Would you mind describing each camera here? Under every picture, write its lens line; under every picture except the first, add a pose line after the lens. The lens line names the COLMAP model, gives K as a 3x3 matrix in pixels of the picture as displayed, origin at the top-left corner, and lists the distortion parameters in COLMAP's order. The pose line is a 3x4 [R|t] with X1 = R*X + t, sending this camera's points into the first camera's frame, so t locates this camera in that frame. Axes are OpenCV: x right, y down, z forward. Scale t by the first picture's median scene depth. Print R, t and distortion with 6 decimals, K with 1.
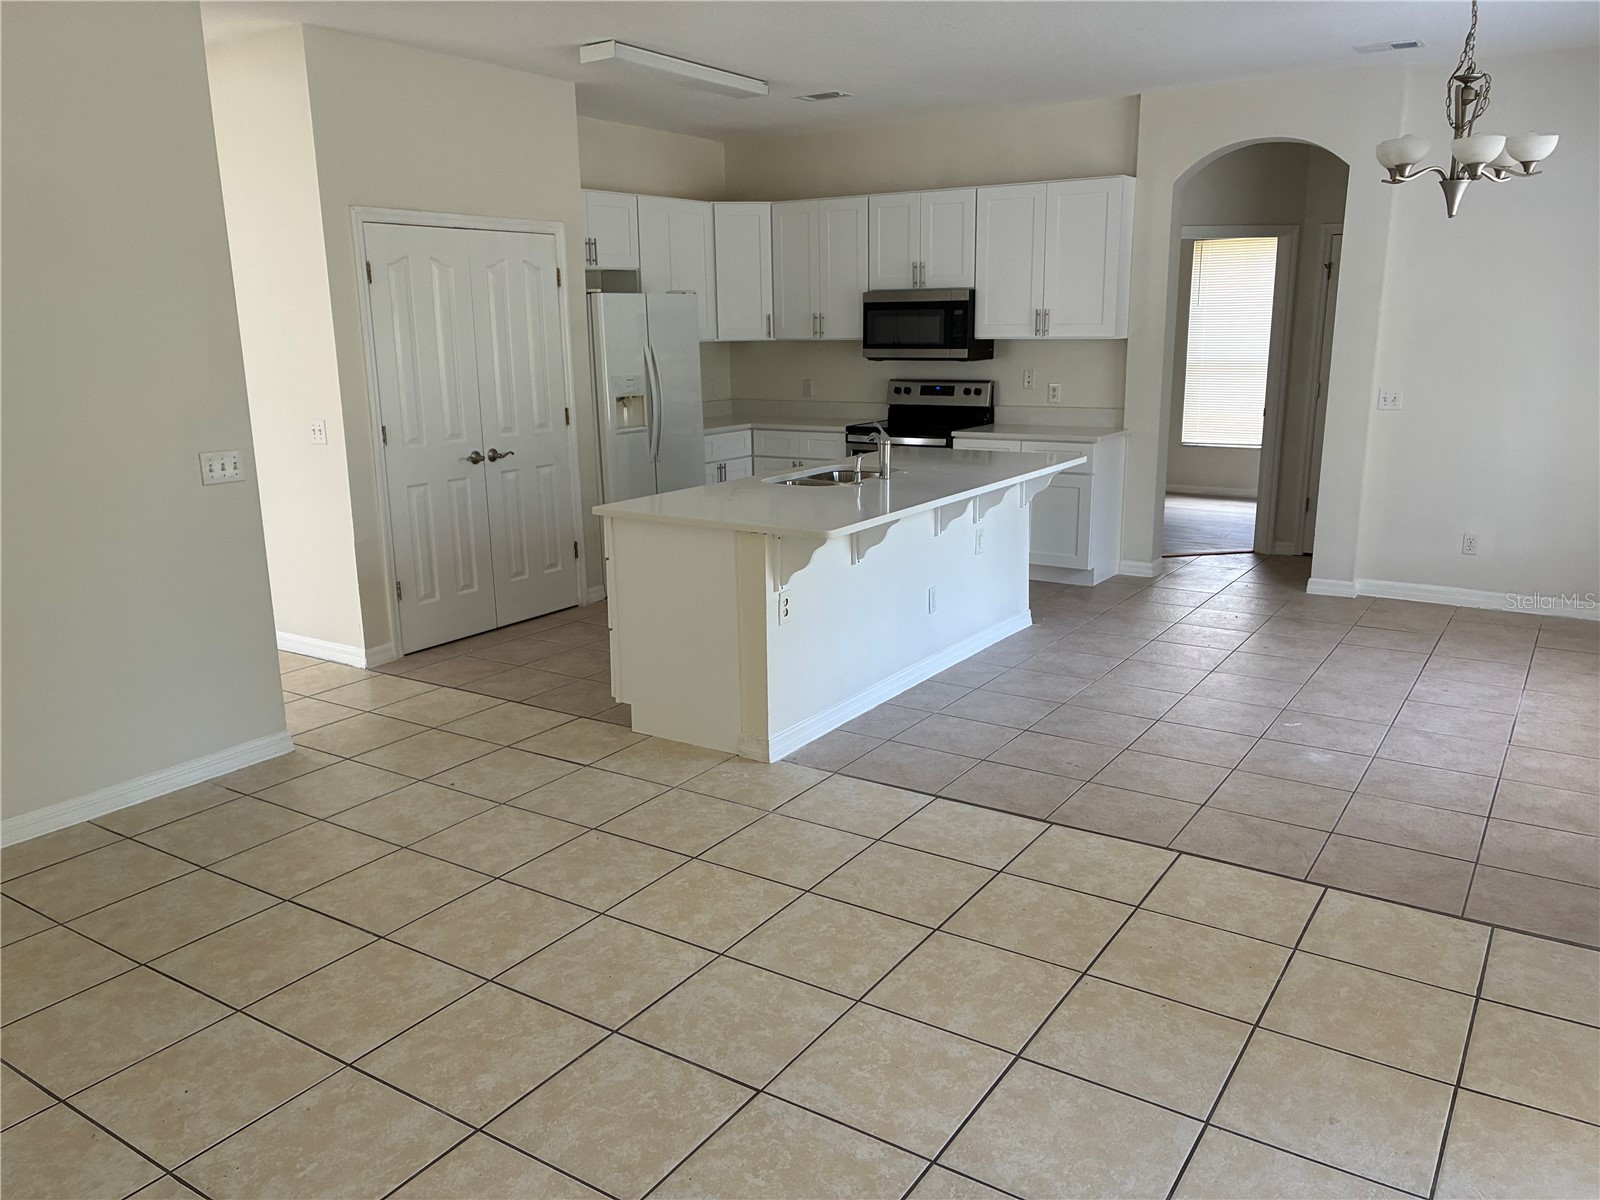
lens RADIAL K [[1214.0, 0, 791.7], [0, 1214.0, 603.8], [0, 0, 1]] dist [0.040265, -0.039834]
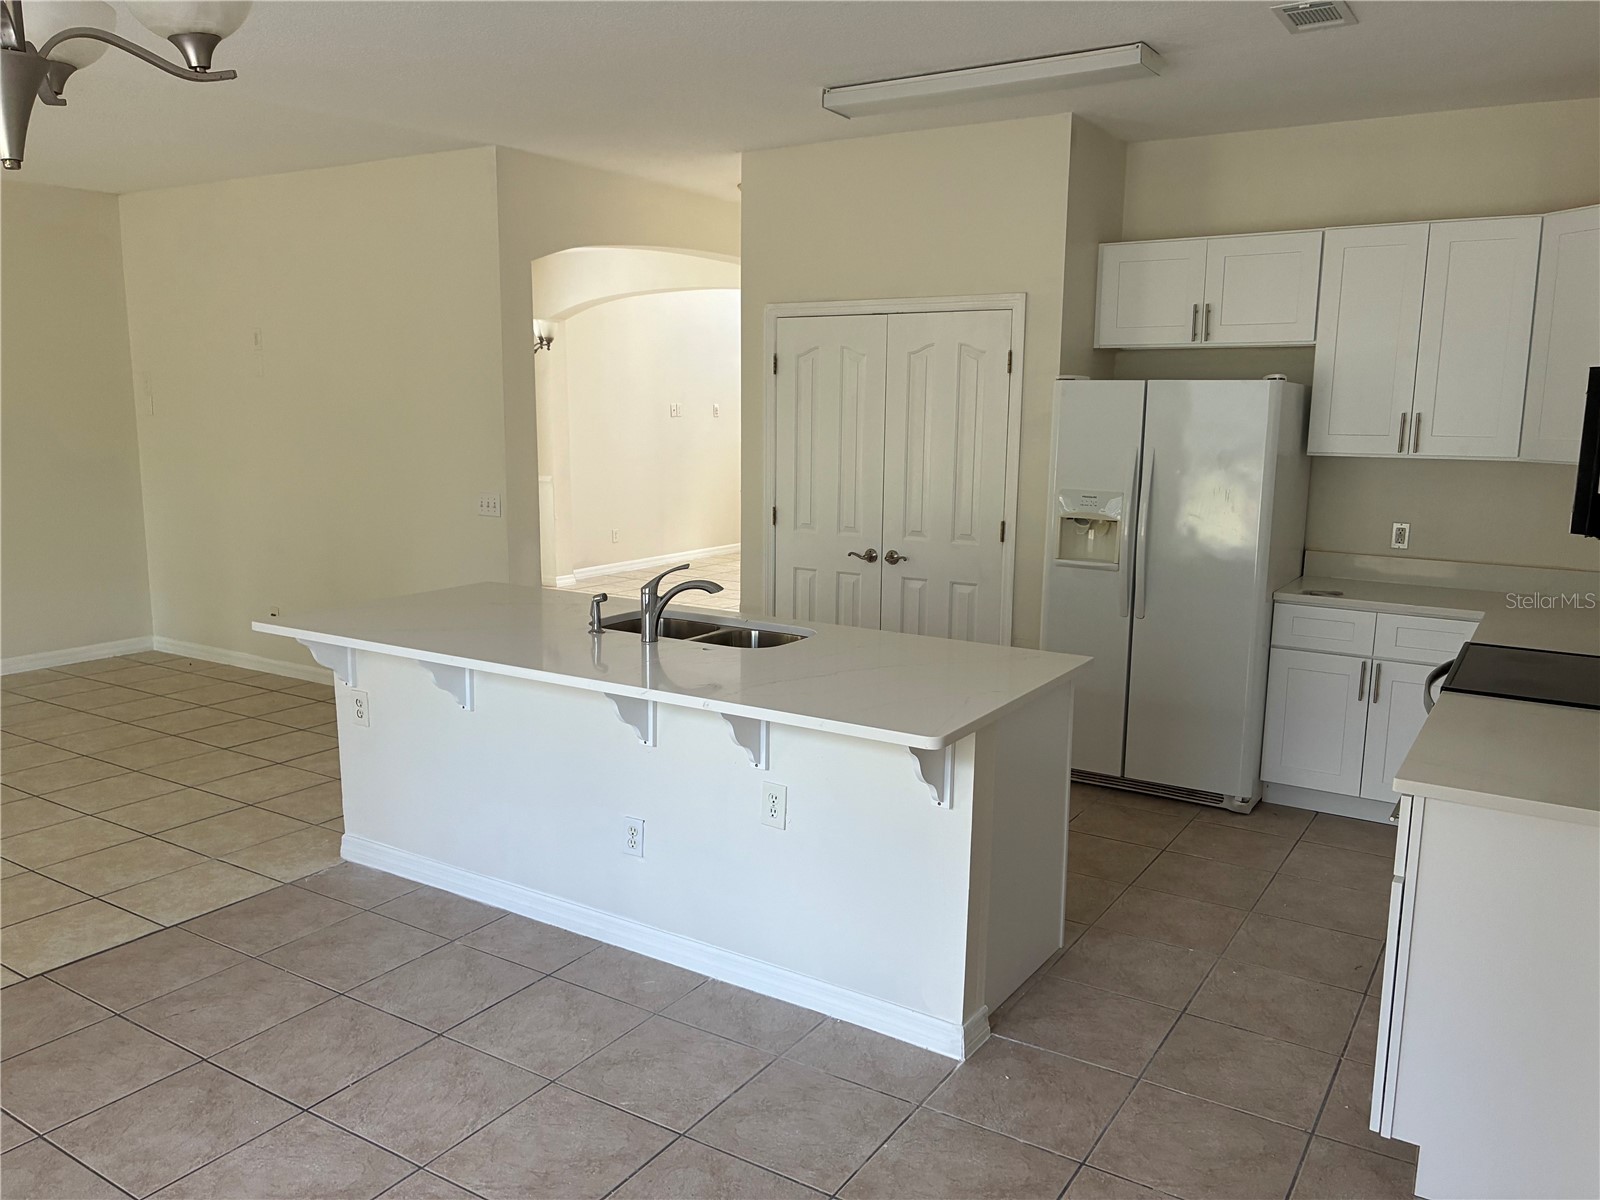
lens RADIAL K [[1214.0, 0, 803.0], [0, 1214.0, 600.4], [0, 0, 1]] dist [0.040265, -0.039834]
pose [[0.018126, 0.176699, -0.984098, 0.691367], [-0.241995, 0.955771, 0.167155, -0.240428], [0.970108, 0.235117, 0.060085, 0.942261]]
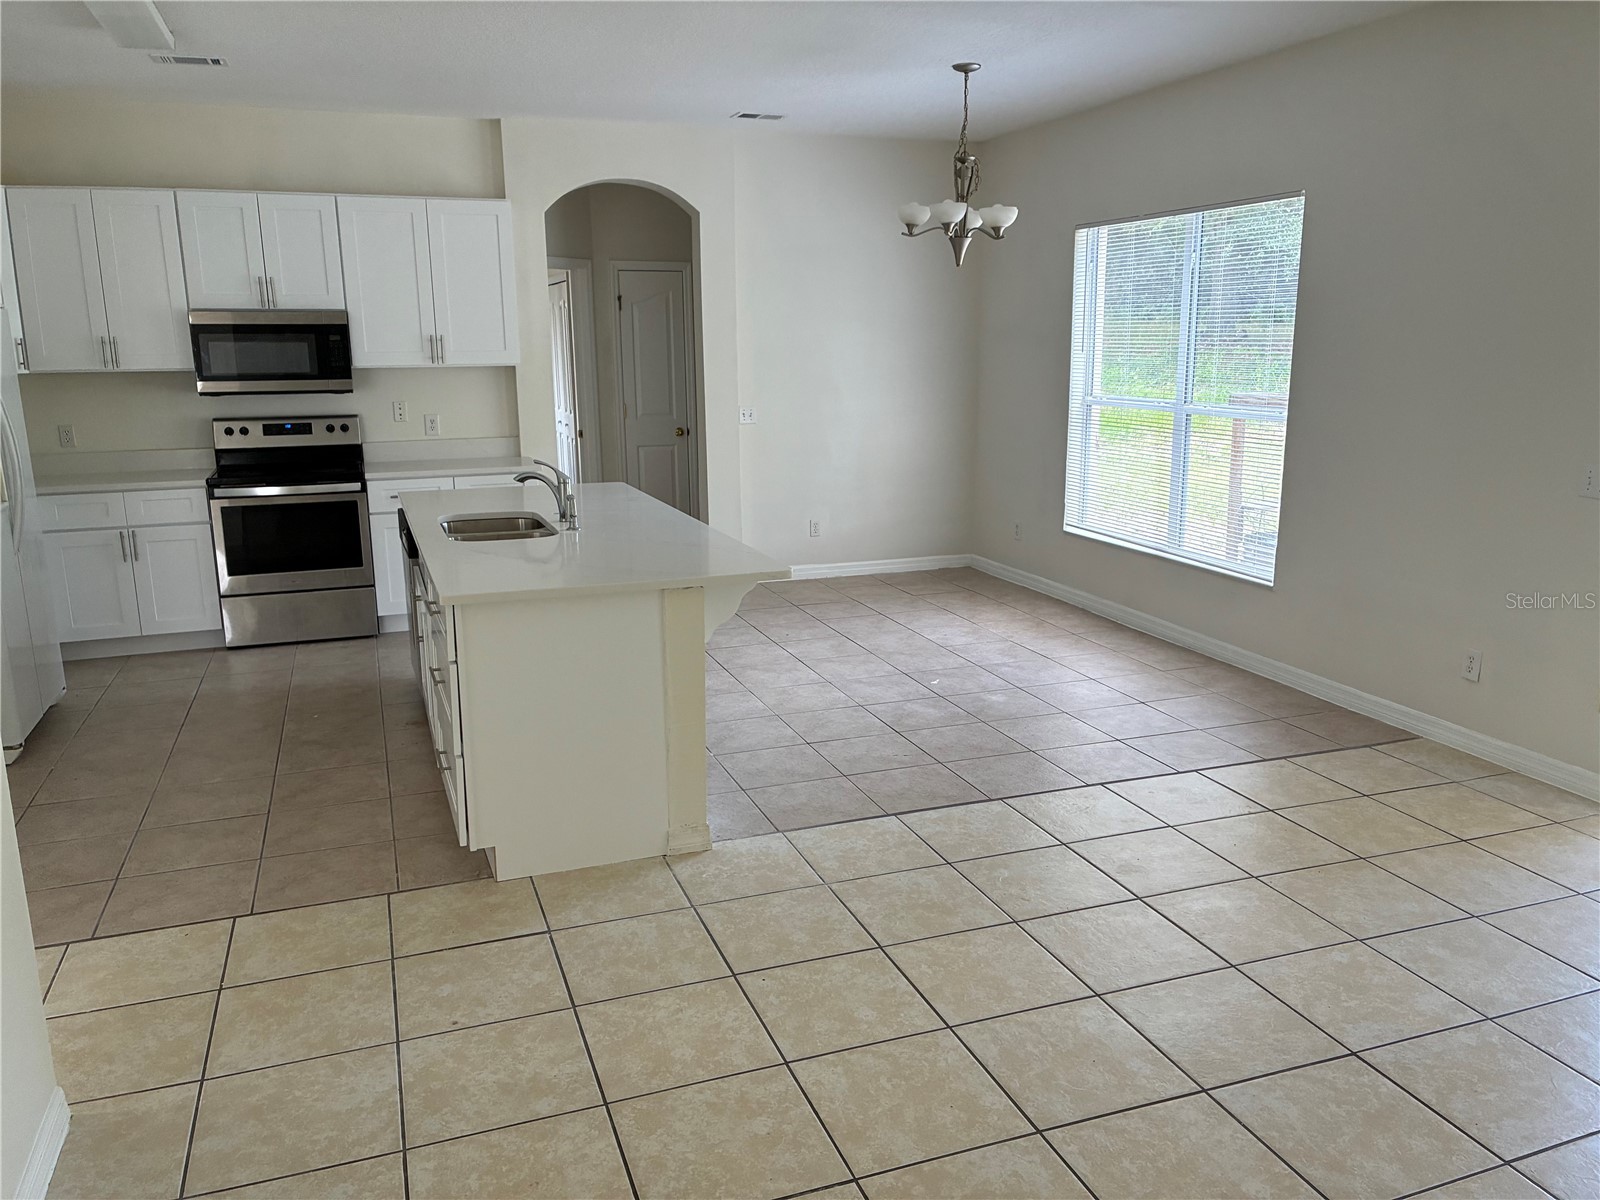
lens RADIAL K [[1214.0, 0, 801.7], [0, 1214.0, 598.2], [0, 0, 1]] dist [0.040265, -0.039834]
pose [[0.596337, -0.164945, 0.785605, -0.480026], [0.185688, 0.980463, 0.064905, -0.067724], [-0.780962, 0.107172, 0.615315, 0.293838]]
